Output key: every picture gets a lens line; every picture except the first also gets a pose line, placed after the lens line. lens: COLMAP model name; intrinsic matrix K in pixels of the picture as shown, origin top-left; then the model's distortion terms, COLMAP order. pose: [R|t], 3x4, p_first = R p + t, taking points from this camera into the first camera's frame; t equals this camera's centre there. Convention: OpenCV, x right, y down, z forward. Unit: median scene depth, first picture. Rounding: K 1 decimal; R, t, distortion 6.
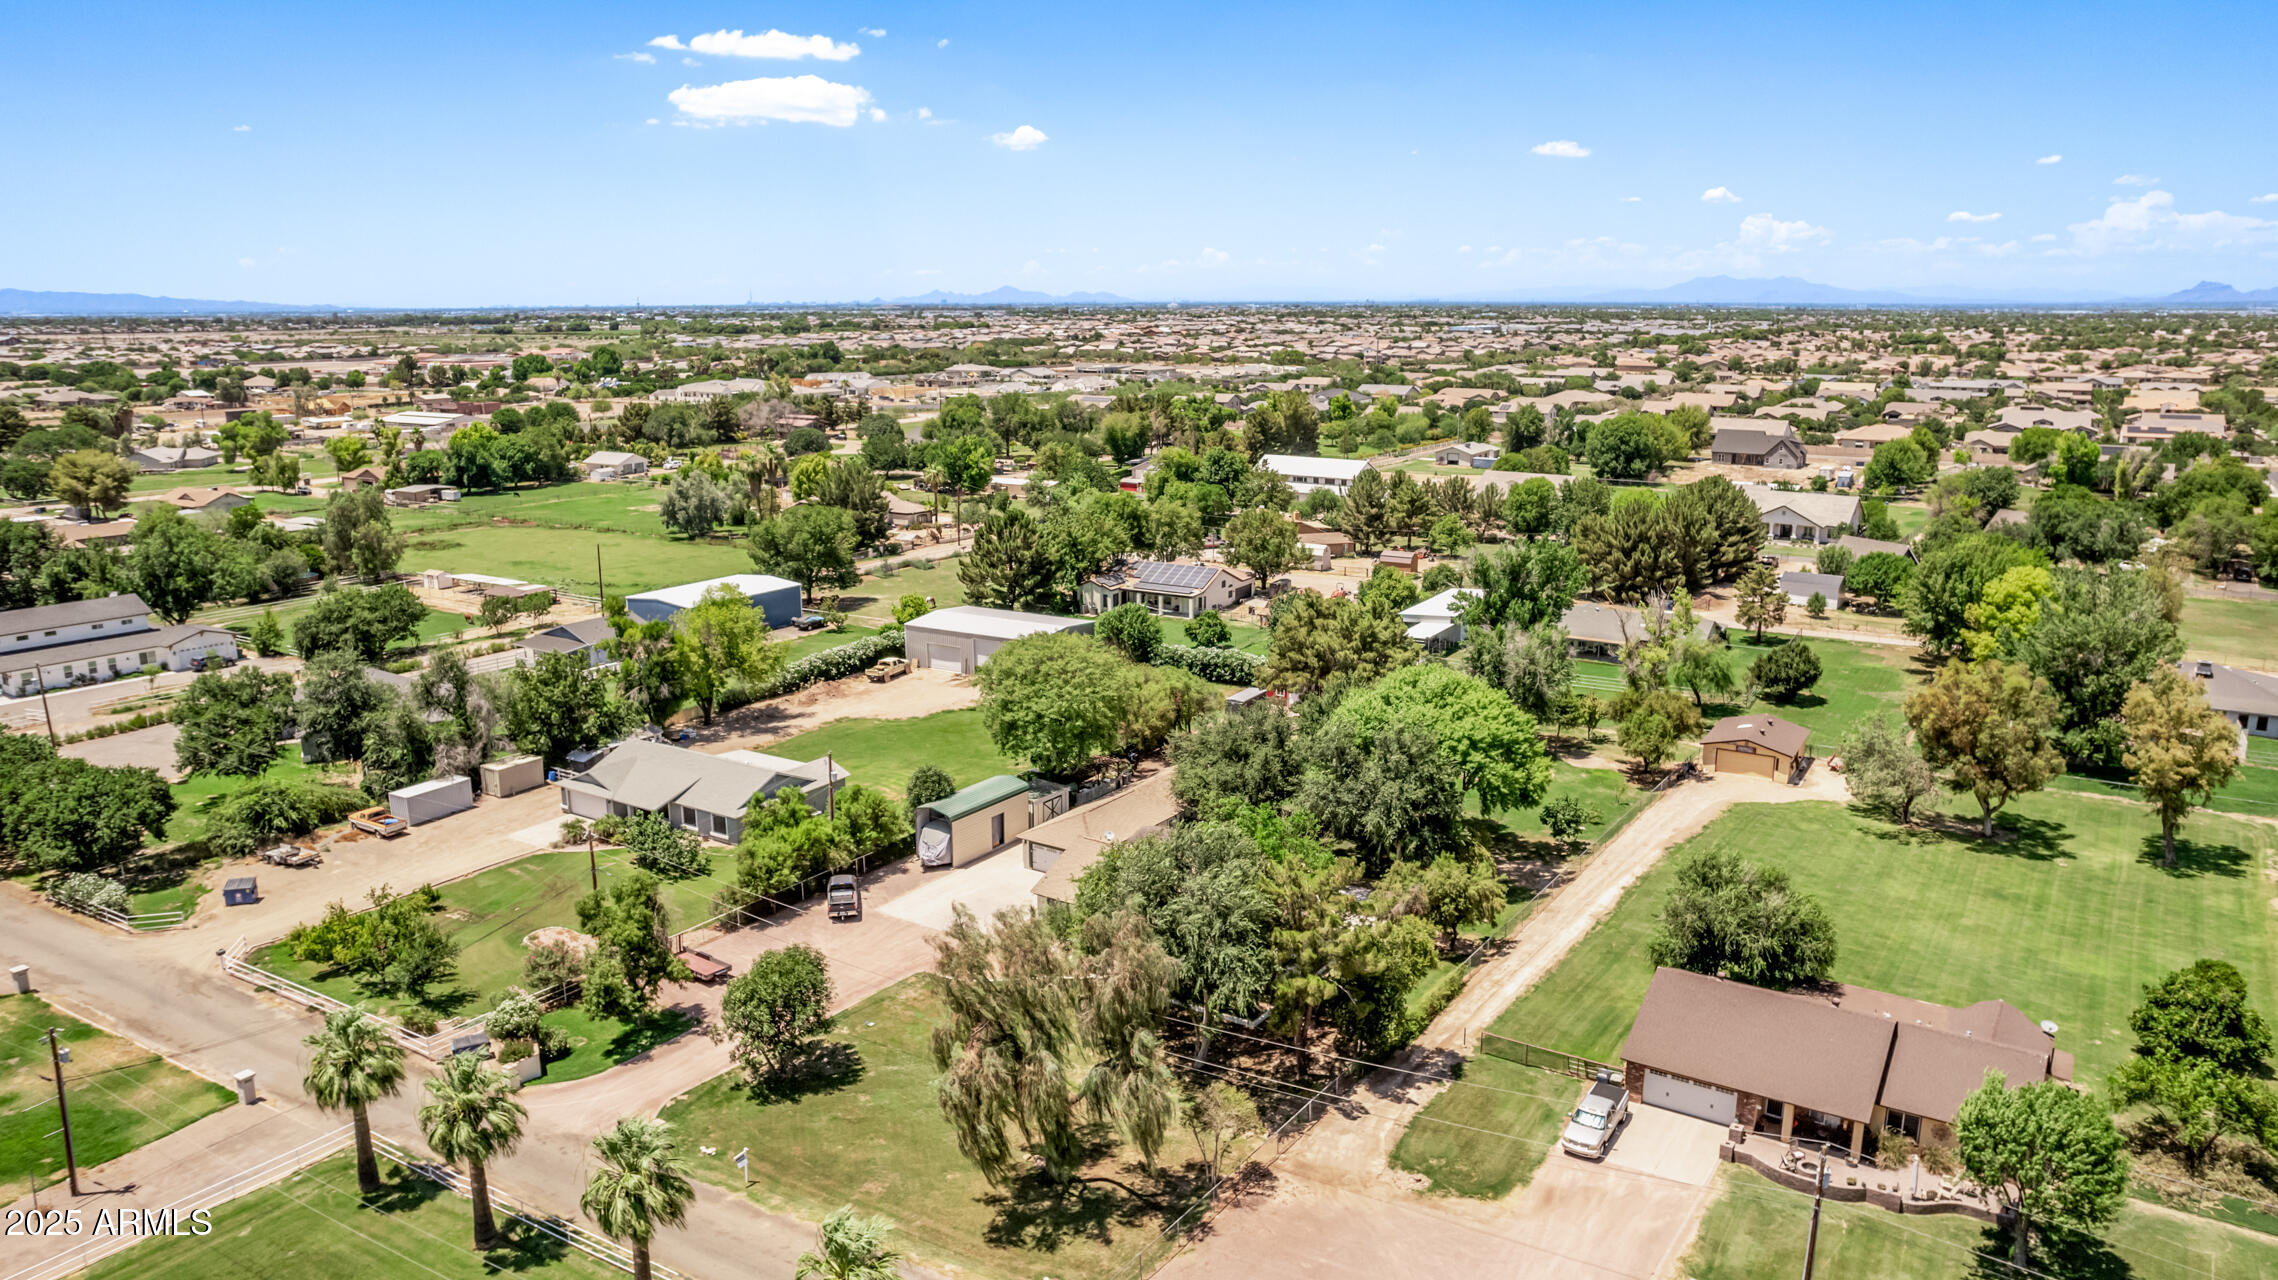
lens RADIAL K [[1527.9, 0, 1139.0], [0, 1527.9, 640.0], [0, 0, 1]] dist [-0.060533, 0.031522]
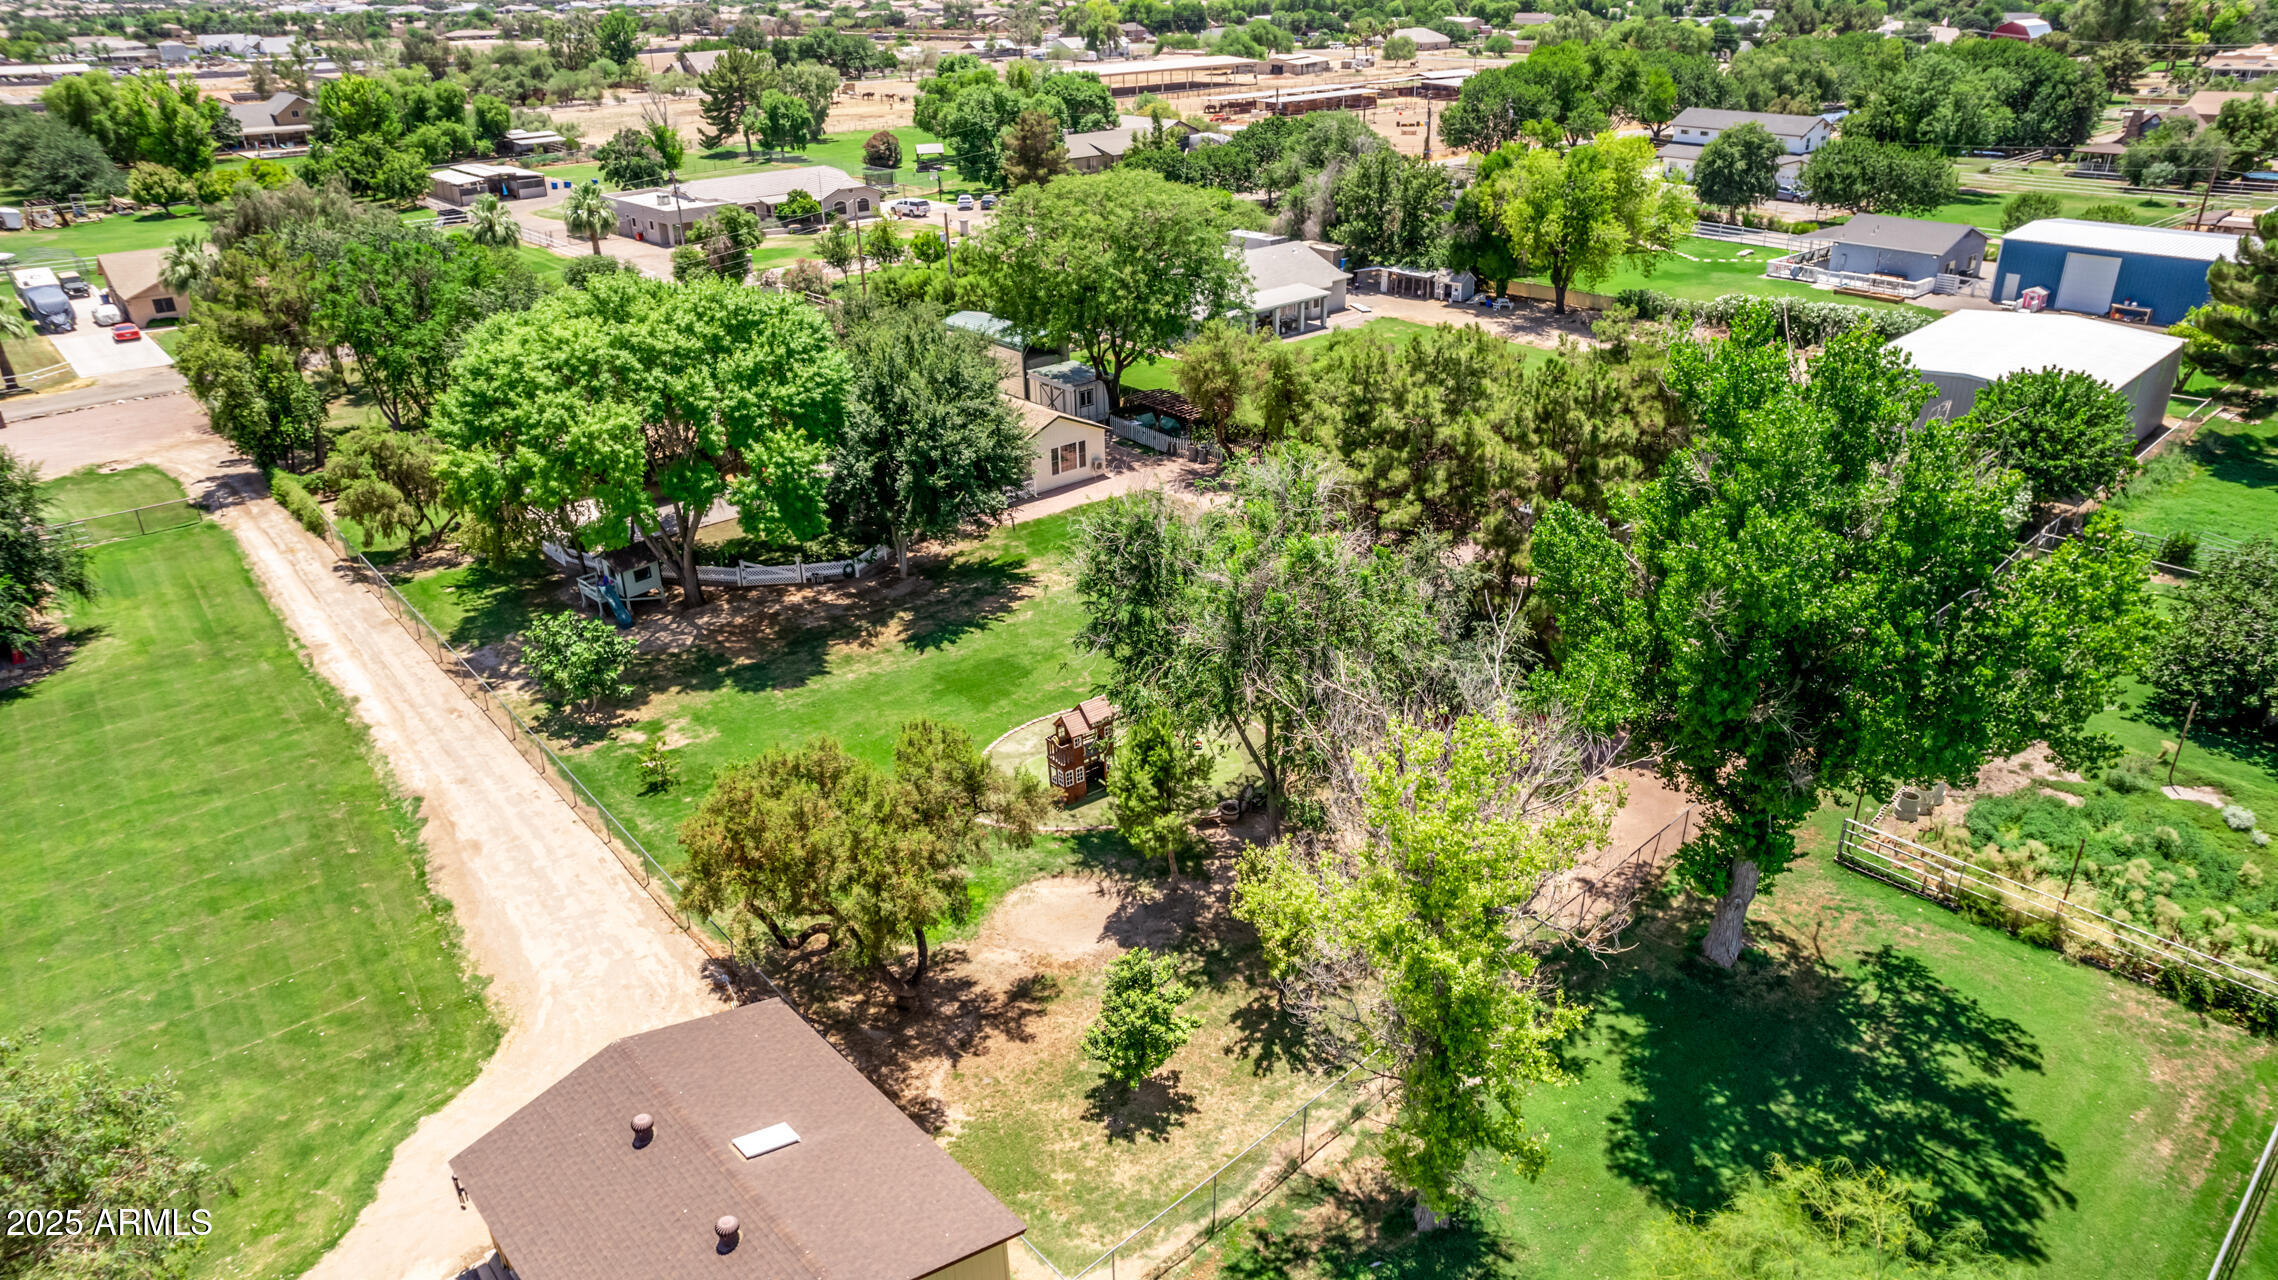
lens RADIAL K [[1455.0, 0, 1134.6], [0, 1455.0, 647.3], [0, 0, 1]] dist [-0.078313, 0.081909]
pose [[-0.267849, 0.421360, -0.866436, 0.616854], [-0.199212, 0.855641, 0.477695, -0.140542], [0.942640, 0.300555, -0.145243, 1.201495]]
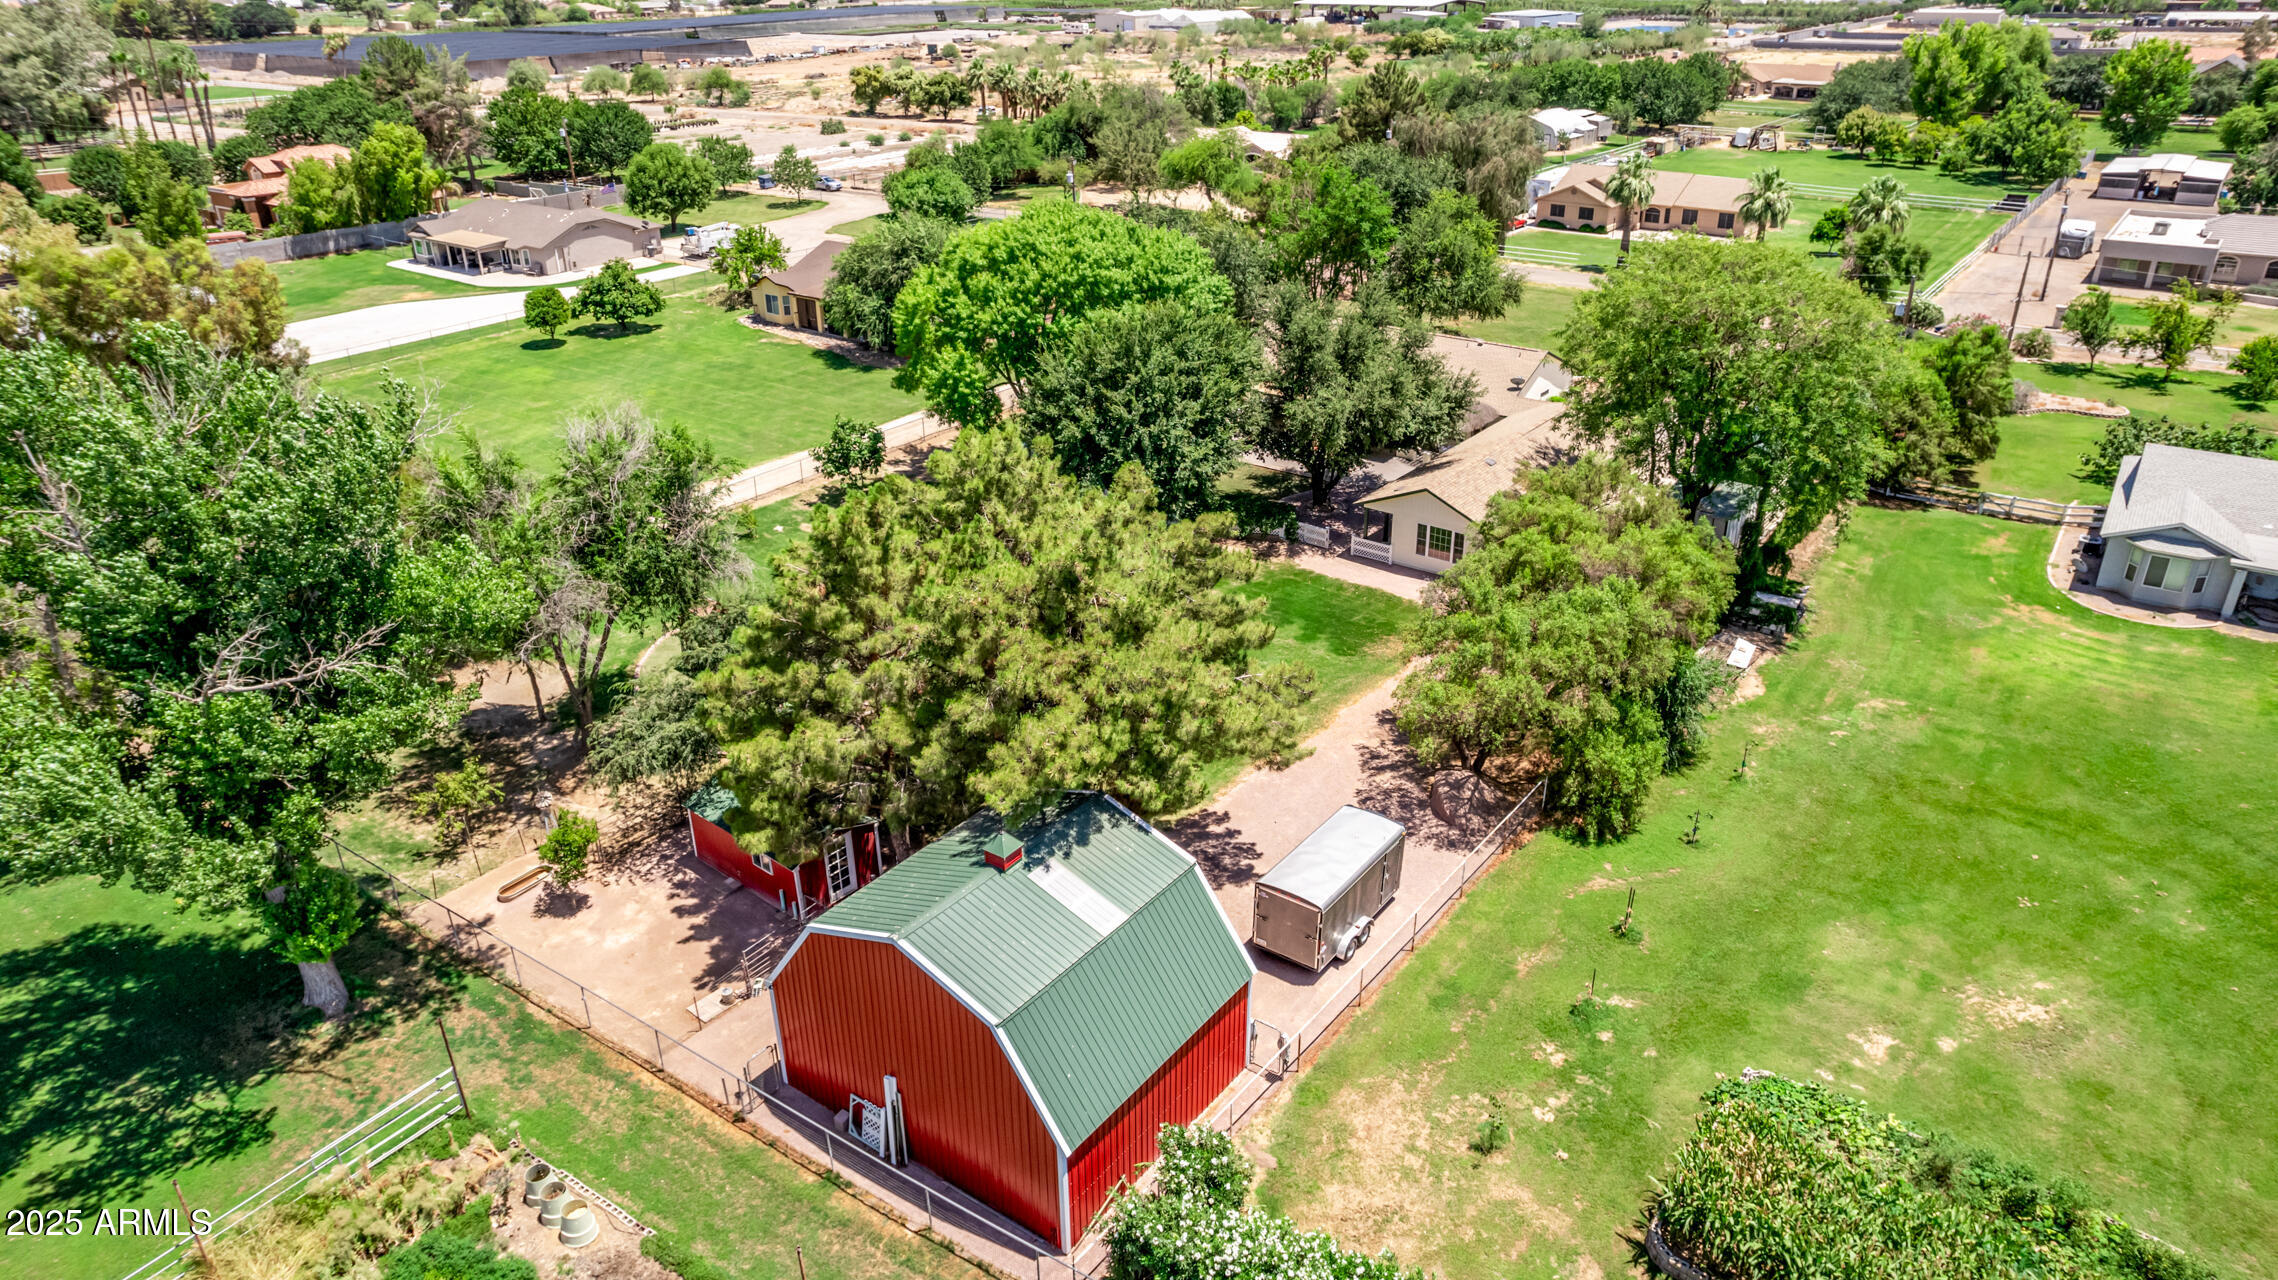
lens RADIAL K [[1465.0, 0, 1143.1], [0, 1465.0, 632.8], [0, 0, 1]] dist [-0.078892, 0.070036]
pose [[-0.998747, -0.010137, 0.049007, 0.112019], [0.022746, 0.780313, 0.624975, -0.212245], [-0.044576, 0.625307, -0.779105, 1.500499]]
